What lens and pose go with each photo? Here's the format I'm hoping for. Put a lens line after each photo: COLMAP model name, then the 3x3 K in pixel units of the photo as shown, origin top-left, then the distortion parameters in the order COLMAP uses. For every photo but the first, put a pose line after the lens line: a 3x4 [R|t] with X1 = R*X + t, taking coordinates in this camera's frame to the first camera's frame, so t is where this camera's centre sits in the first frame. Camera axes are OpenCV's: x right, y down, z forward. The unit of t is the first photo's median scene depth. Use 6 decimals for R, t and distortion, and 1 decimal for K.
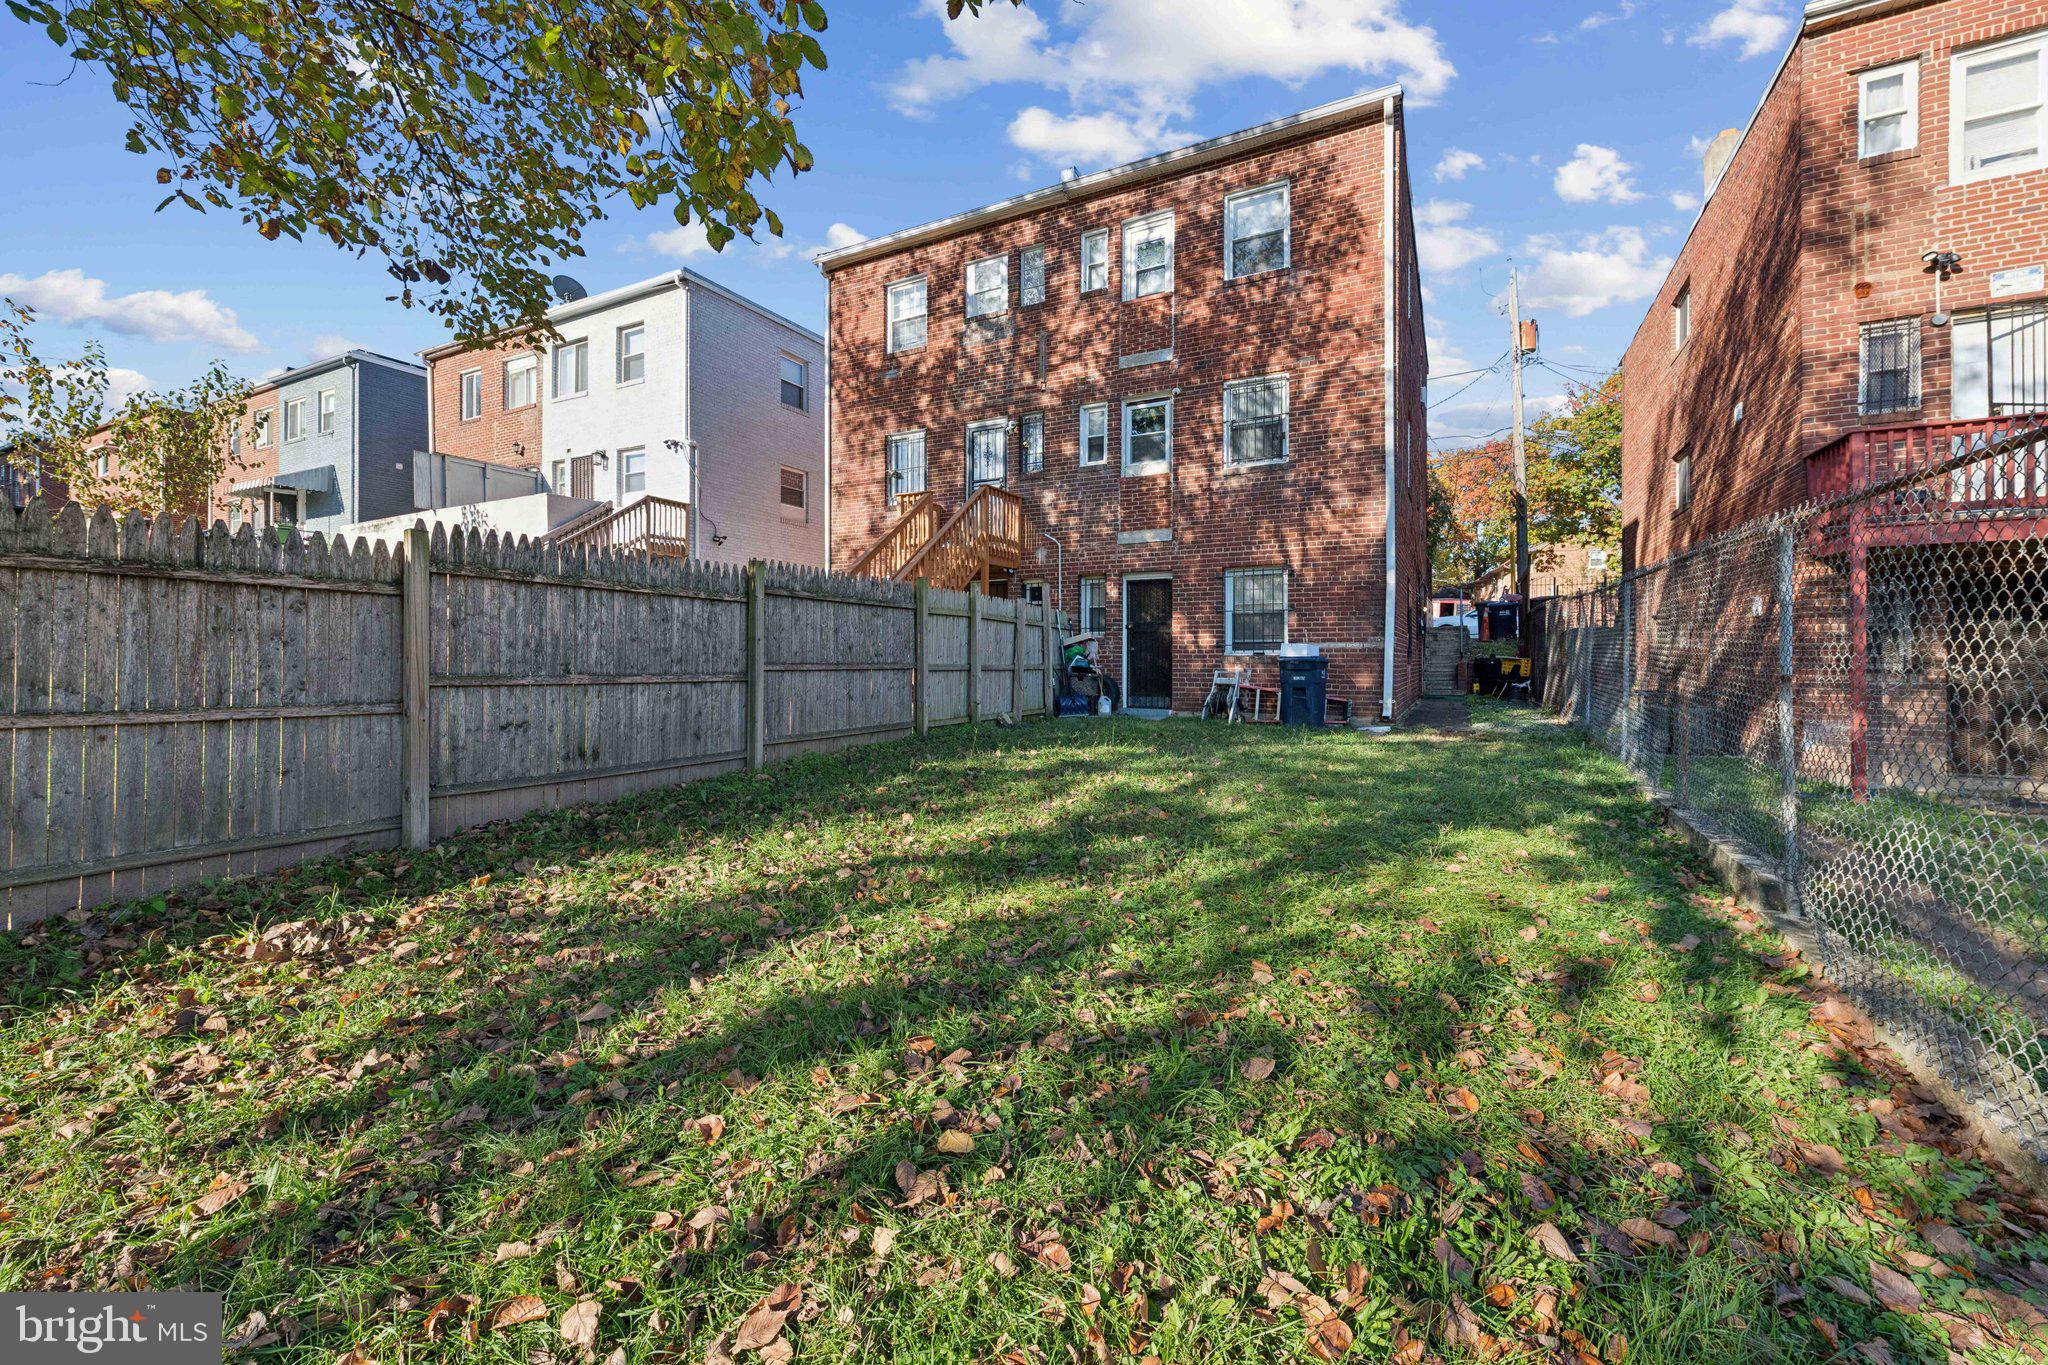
lens RADIAL K [[813.5, 0, 1033.5], [0, 813.5, 672.8], [0, 0, 1]] dist [0.001603, -0.001637]
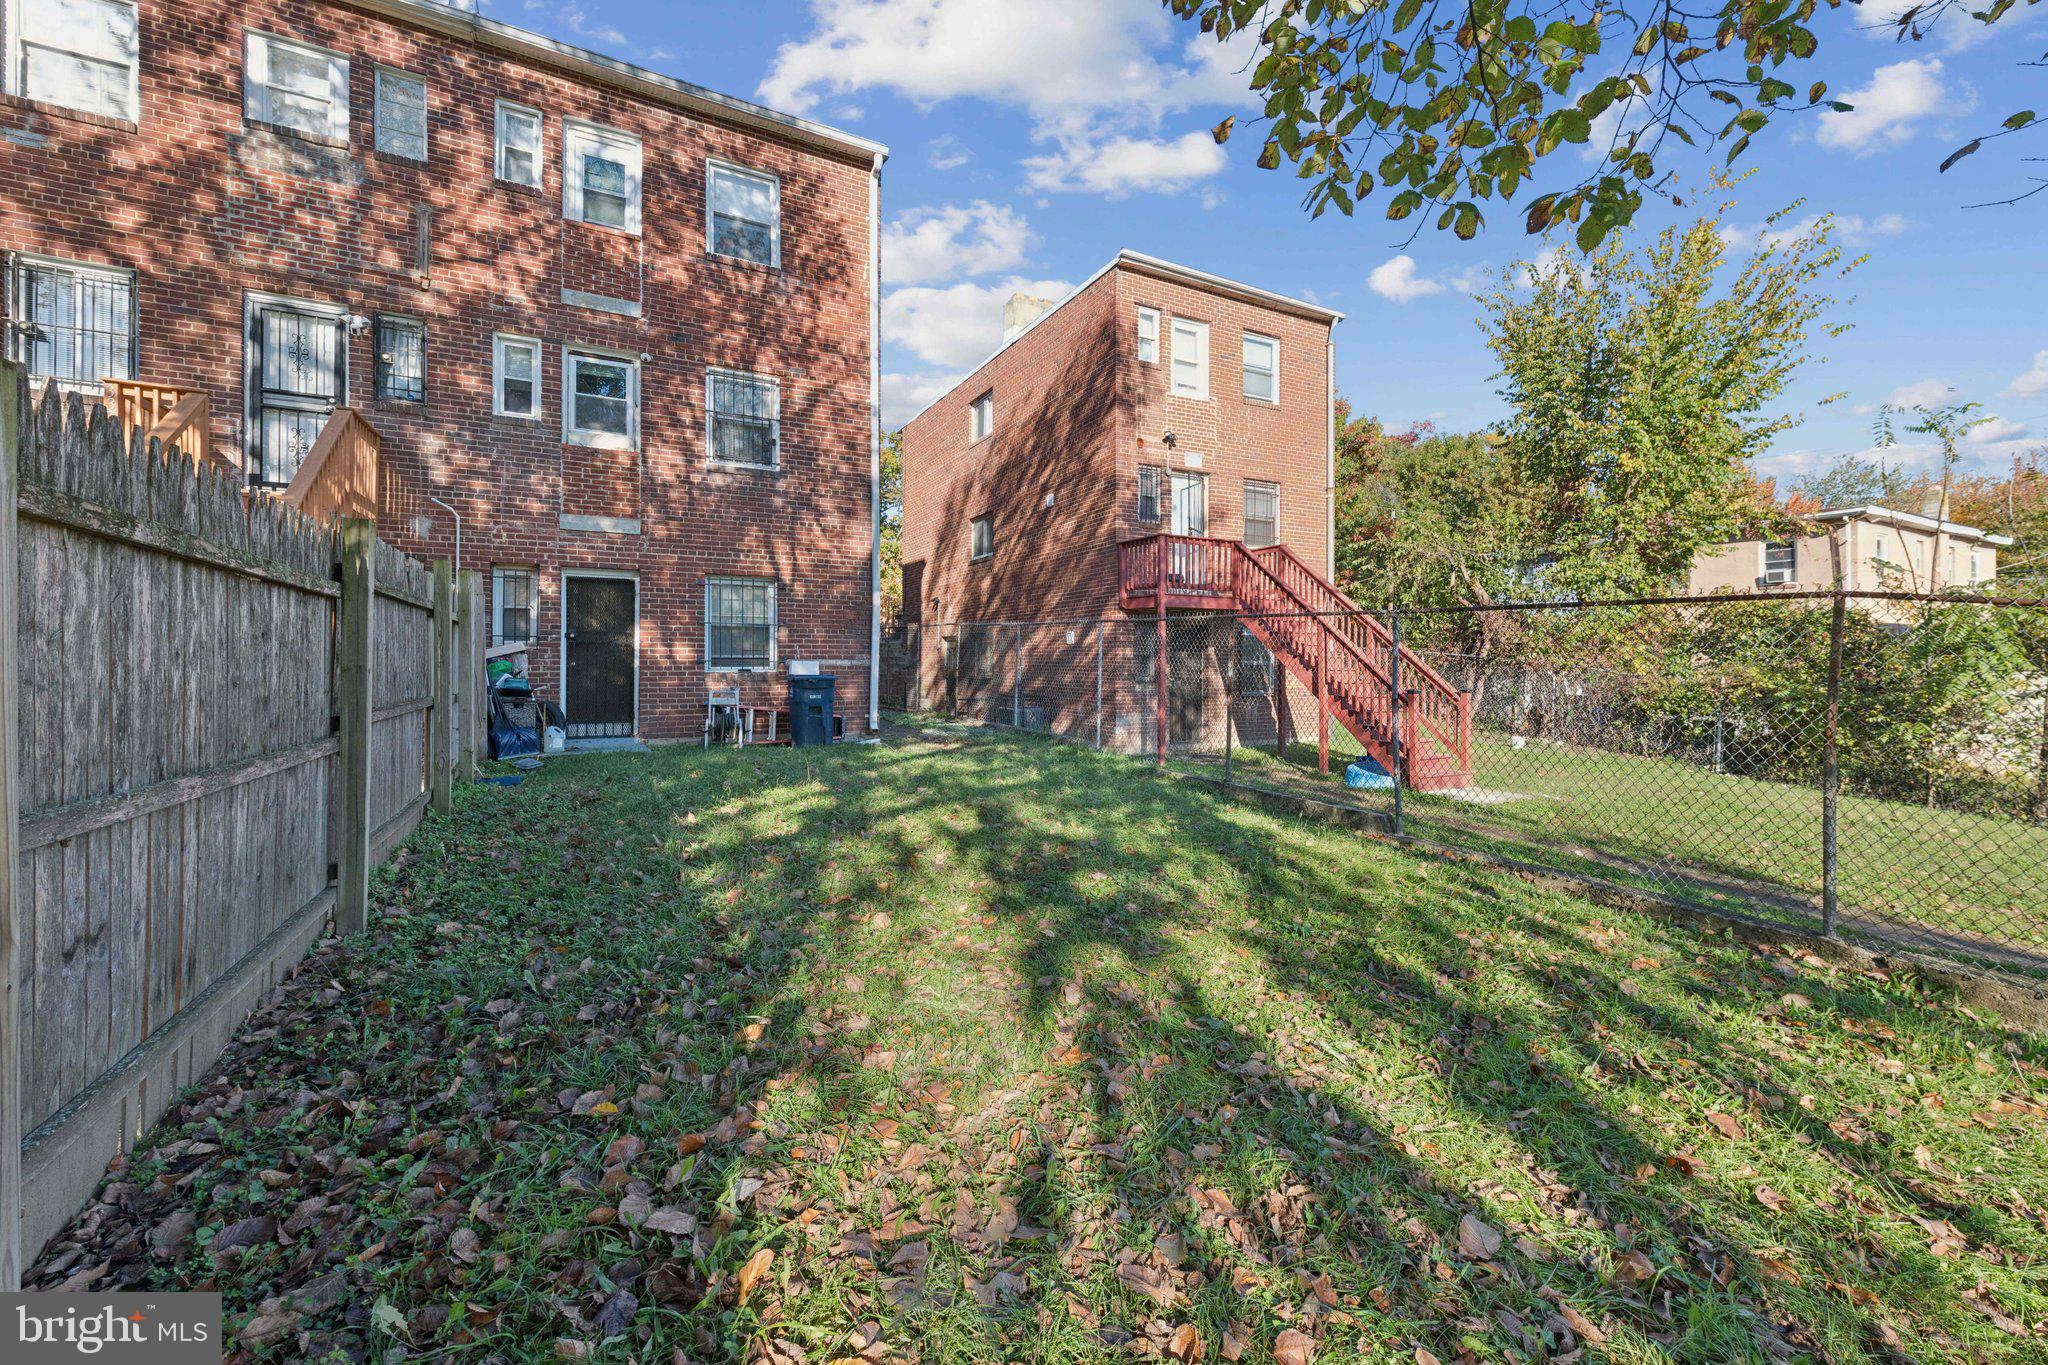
lens RADIAL K [[813.5, 0, 1033.8], [0, 813.5, 670.1], [0, 0, 1]] dist [0.001603, -0.001637]
pose [[0.559691, -0.003456, 0.828694, -0.295727], [0.010381, 0.999942, -0.002841, -0.016991], [-0.828636, 0.010193, 0.559694, 0.204960]]
